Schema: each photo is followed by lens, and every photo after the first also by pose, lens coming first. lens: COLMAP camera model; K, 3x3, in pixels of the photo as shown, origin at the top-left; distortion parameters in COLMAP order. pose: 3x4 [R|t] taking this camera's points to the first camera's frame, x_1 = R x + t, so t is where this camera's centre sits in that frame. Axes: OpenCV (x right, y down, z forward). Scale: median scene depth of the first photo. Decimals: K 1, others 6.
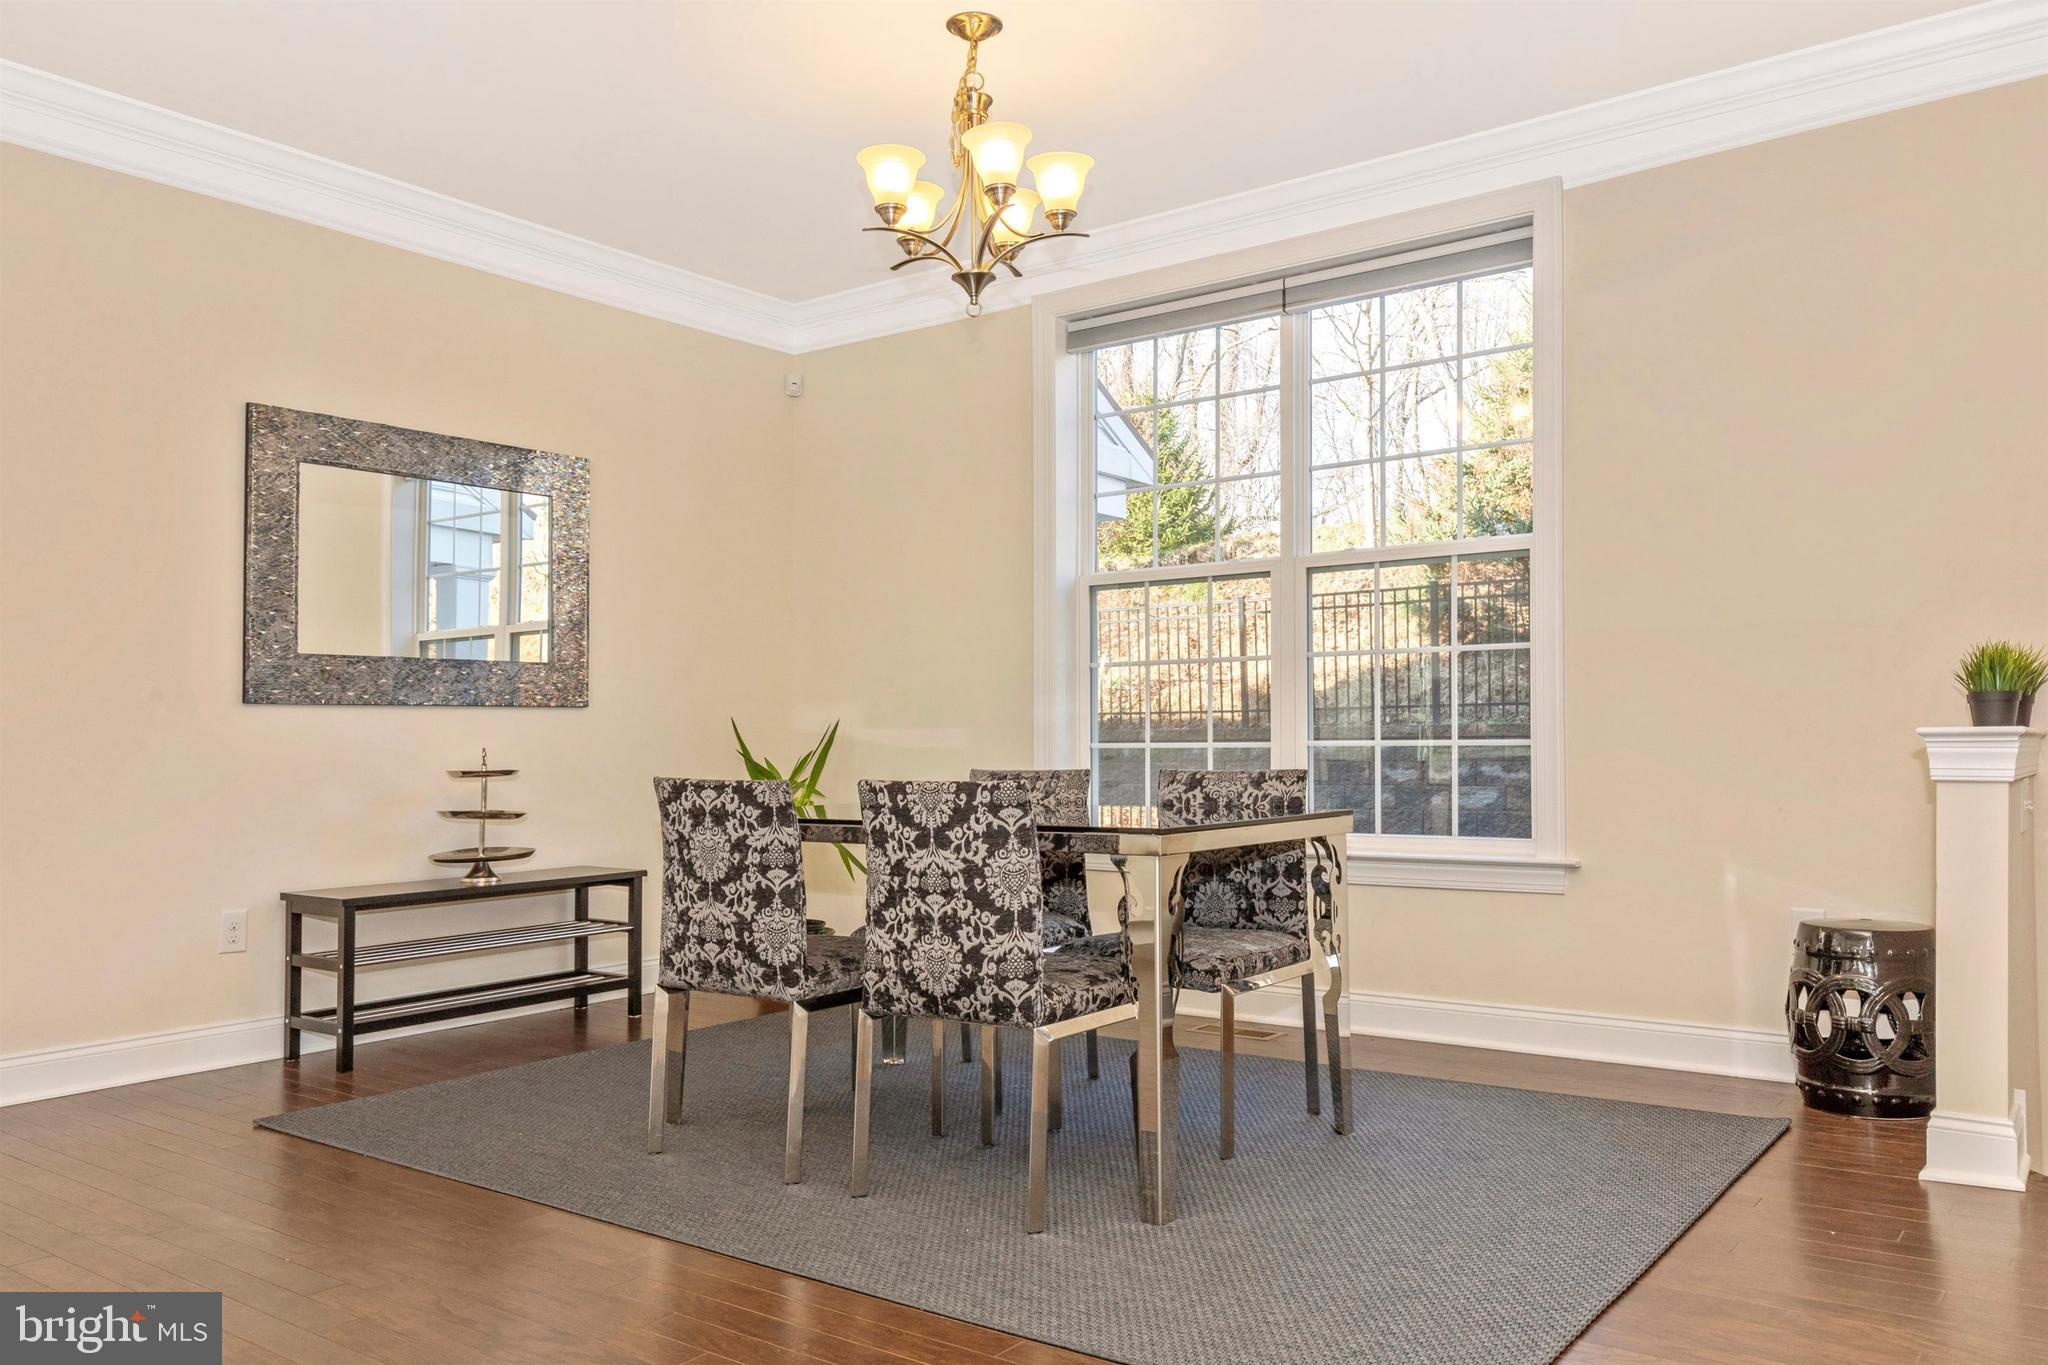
lens RADIAL K [[1578.2, 0, 1024.0], [0, 1578.2, 682.5], [0, 0, 1]] dist [-0.000652, 0.000574]
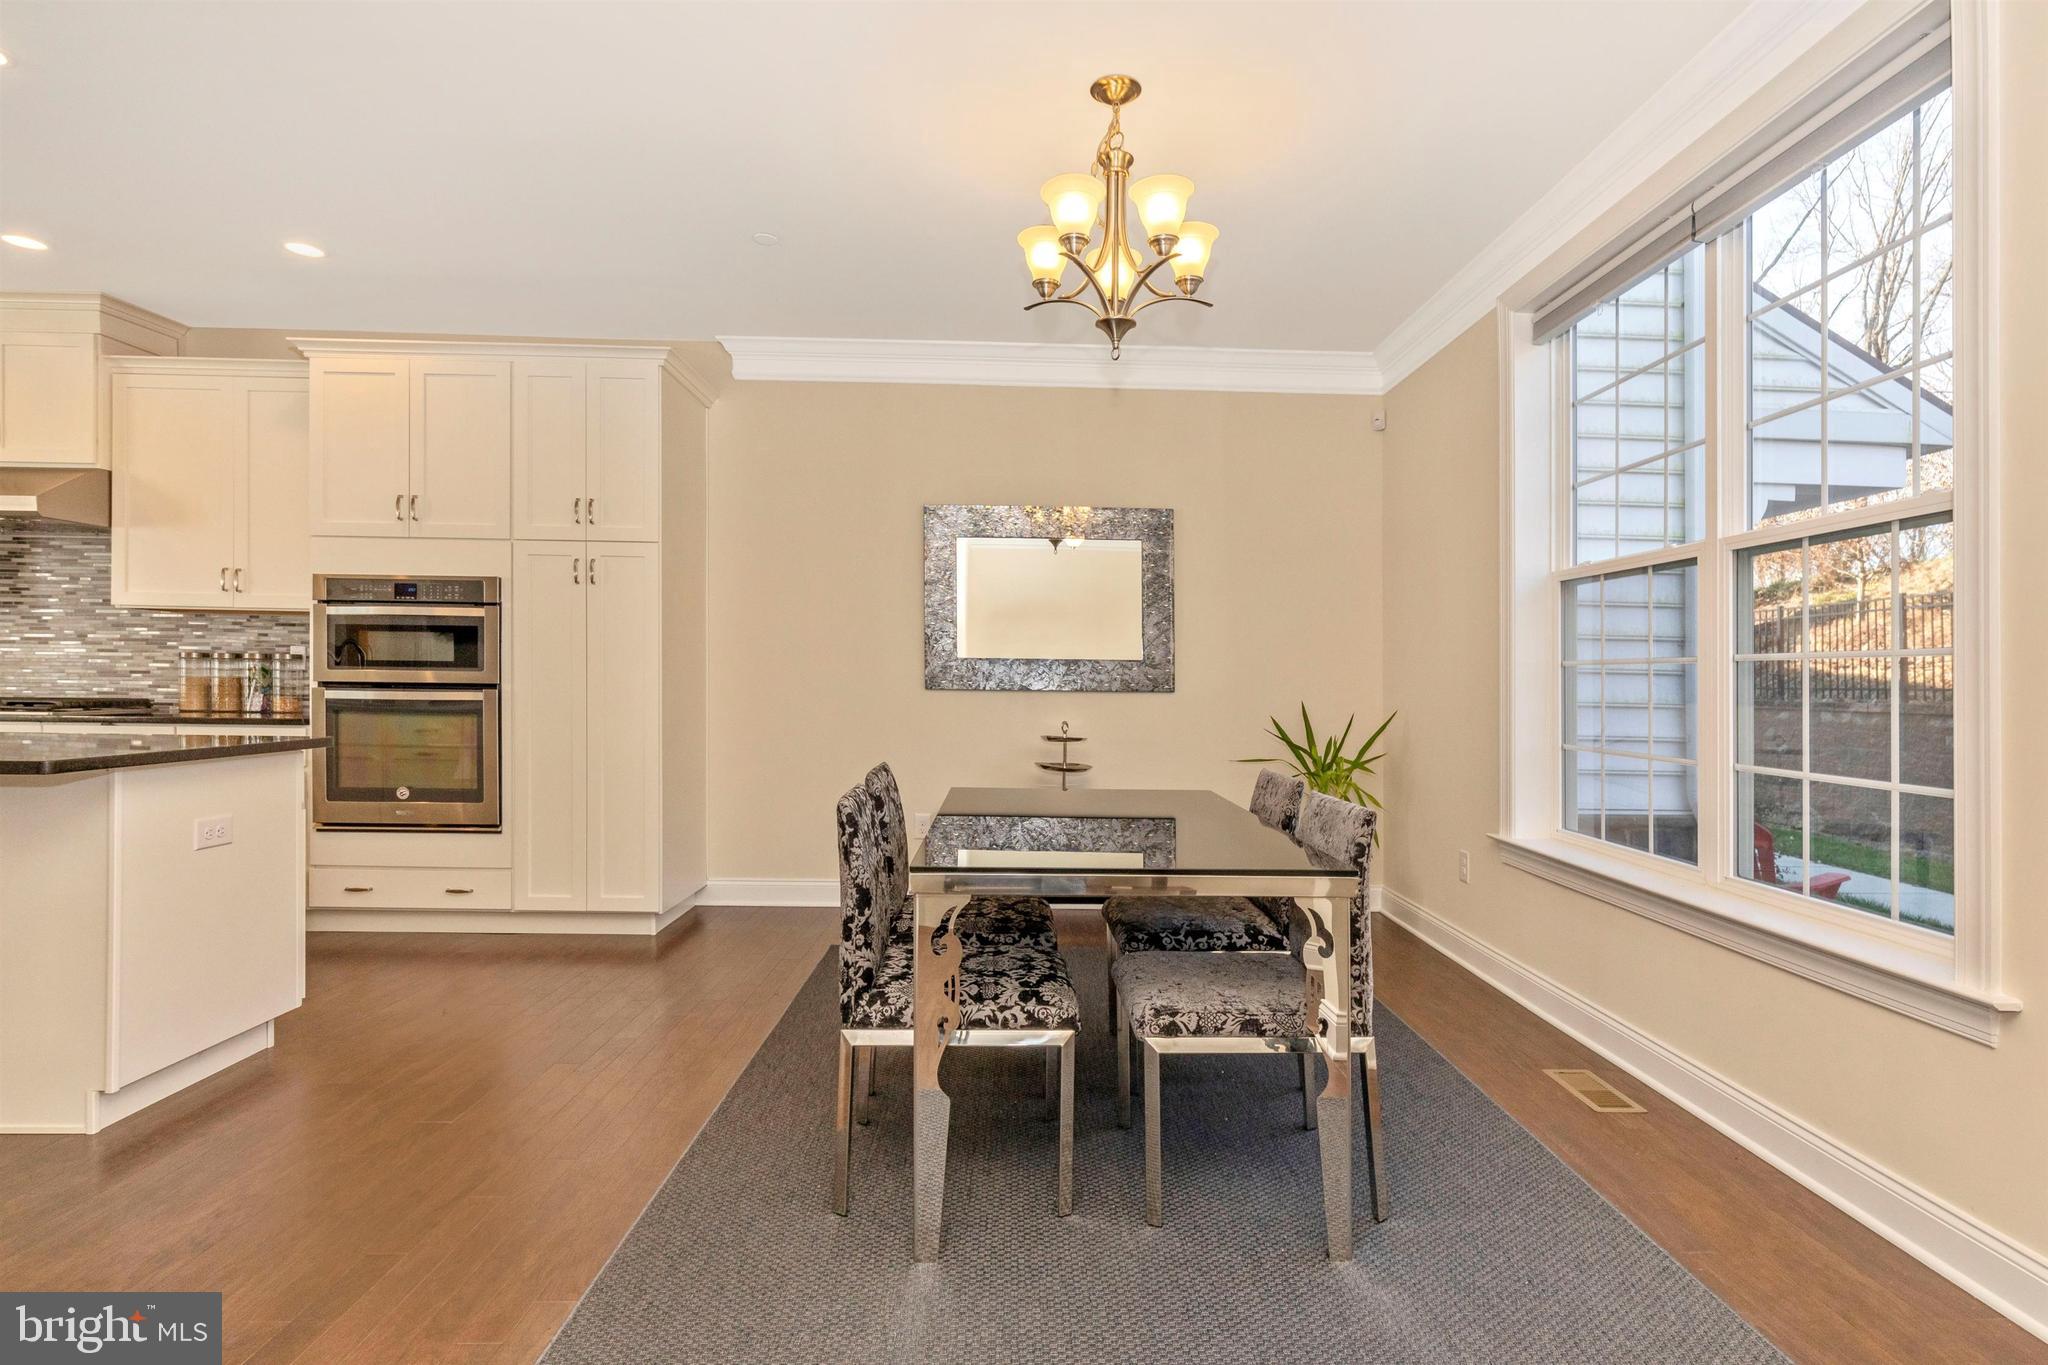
lens RADIAL K [[1062.6, 0, 1024.0], [0, 1062.6, 682.5], [0, 0, 1]] dist [0.000925, 0.000055]
pose [[0.593639, 0.019500, -0.804495, 0.435068], [0.006978, 0.999544, 0.029377, -0.024123], [0.804701, -0.023053, 0.593232, 0.404340]]
